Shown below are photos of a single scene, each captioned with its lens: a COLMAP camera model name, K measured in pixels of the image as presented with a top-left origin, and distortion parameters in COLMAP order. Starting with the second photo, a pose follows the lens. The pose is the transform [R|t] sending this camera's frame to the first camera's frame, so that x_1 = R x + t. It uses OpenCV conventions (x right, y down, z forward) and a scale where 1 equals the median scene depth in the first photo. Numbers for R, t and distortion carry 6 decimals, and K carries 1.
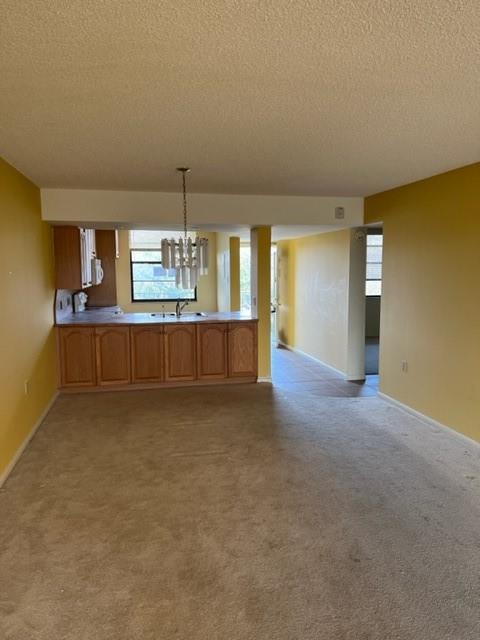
lens RADIAL K [[478.3, 0, 247.4], [0, 478.3, 323.8], [0, 0, 1]] dist [0.078192, -0.095663]
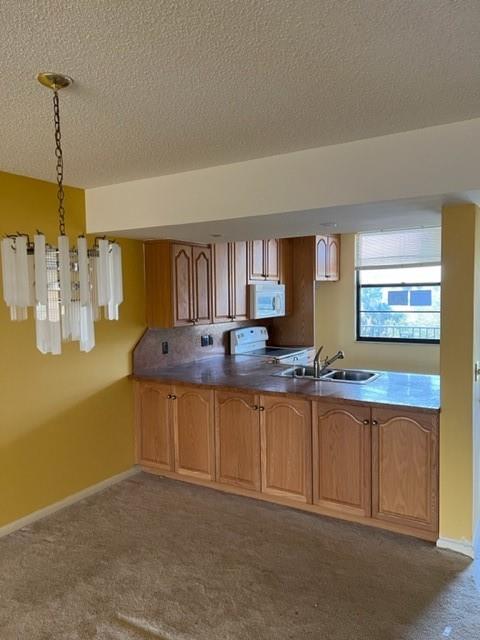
lens RADIAL K [[478.3, 0, 247.4], [0, 478.3, 323.8], [0, 0, 1]] dist [0.078192, -0.095663]
pose [[0.726358, 0.036285, -0.686358, 0.169778], [-0.066909, 0.997595, -0.018070, -0.057809], [0.684052, 0.059049, 0.727039, 0.452319]]
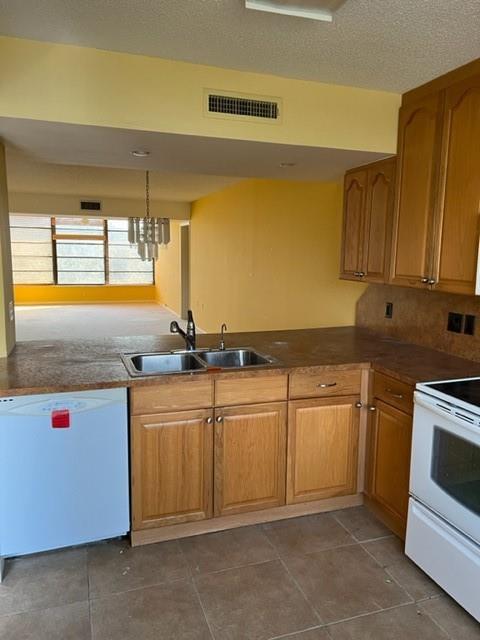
lens RADIAL K [[482.0, 0, 240.0], [0, 482.0, 320.0], [0, 0, 1]] dist [0.077761, -0.090997]
pose [[-0.993888, 0.002644, -0.110359, -0.122758], [-0.025869, 0.966297, 0.256127, -0.136888], [0.107317, 0.257416, -0.960323, 1.245367]]
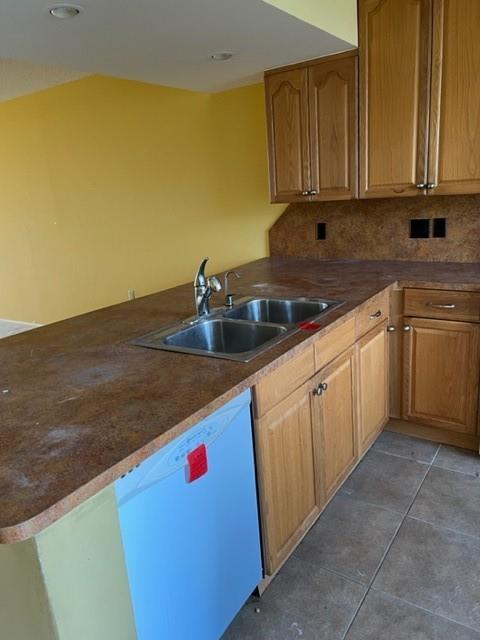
lens RADIAL K [[482.0, 0, 240.0], [0, 482.0, 320.0], [0, 0, 1]] dist [0.077761, -0.090997]
pose [[-0.726159, 0.234936, -0.646141, 0.037605], [-0.004431, 0.938186, 0.346103, -0.106951], [0.687512, 0.254189, -0.680231, 1.081064]]
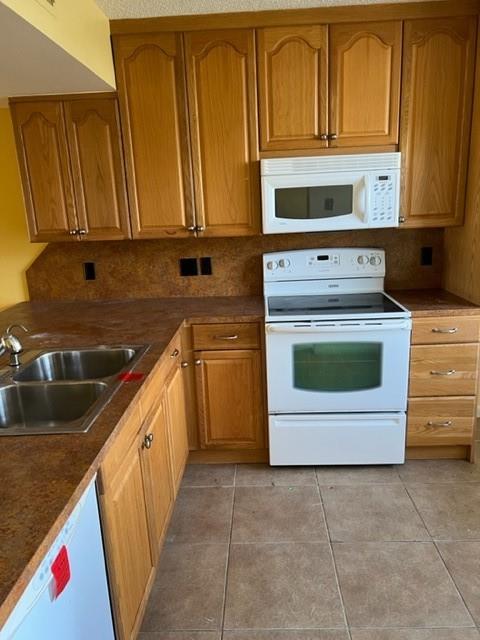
lens RADIAL K [[478.3, 0, 247.4], [0, 478.3, 323.8], [0, 0, 1]] dist [0.078192, -0.095663]
pose [[-0.241673, 0.247228, -0.938335, 0.048858], [-0.069862, 0.960056, 0.270945, -0.109278], [0.967840, 0.131034, -0.214748, 1.039728]]
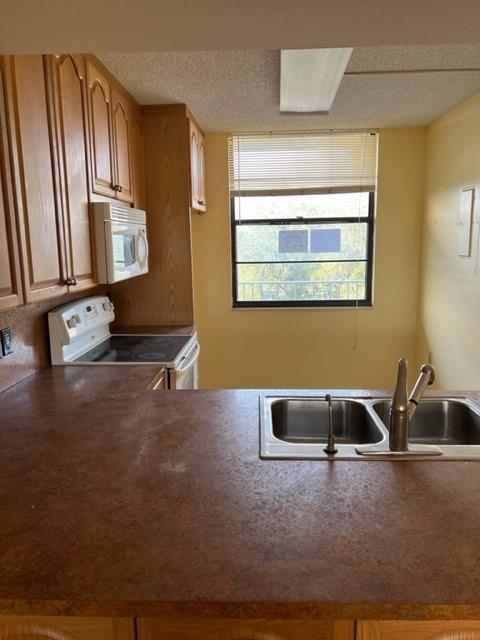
lens RADIAL K [[478.3, 0, 247.4], [0, 478.3, 323.8], [0, 0, 1]] dist [0.078192, -0.095663]
pose [[0.969419, 0.032870, -0.243200, -0.140770], [-0.018454, 0.997948, 0.061319, -0.072977], [0.244716, -0.054956, 0.968036, 0.686682]]
